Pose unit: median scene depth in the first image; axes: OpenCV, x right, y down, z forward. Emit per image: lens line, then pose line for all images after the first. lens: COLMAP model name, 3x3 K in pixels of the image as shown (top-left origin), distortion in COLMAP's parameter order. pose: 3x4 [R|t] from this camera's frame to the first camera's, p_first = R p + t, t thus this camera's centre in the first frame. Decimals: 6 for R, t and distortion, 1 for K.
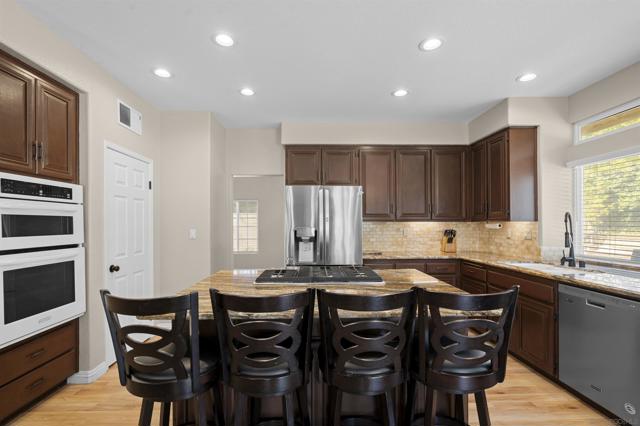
lens RADIAL K [[291.9, 0, 319.1], [0, 291.9, 216.2], [0, 0, 1]] dist [-0.013274, 0.000261]
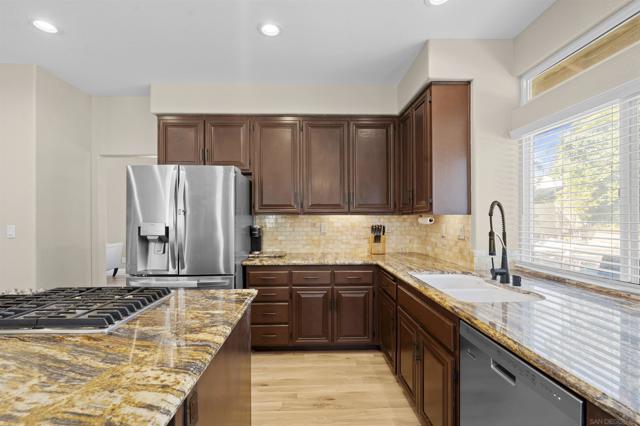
lens RADIAL K [[291.9, 0, 321.7], [0, 291.9, 210.5], [0, 0, 1]] dist [-0.013274, 0.000261]
pose [[0.999894, 0.000717, 0.014555, 0.327393], [-0.000779, 0.999991, 0.004287, 0.004234], [-0.014552, -0.004297, 0.999885, 0.252189]]
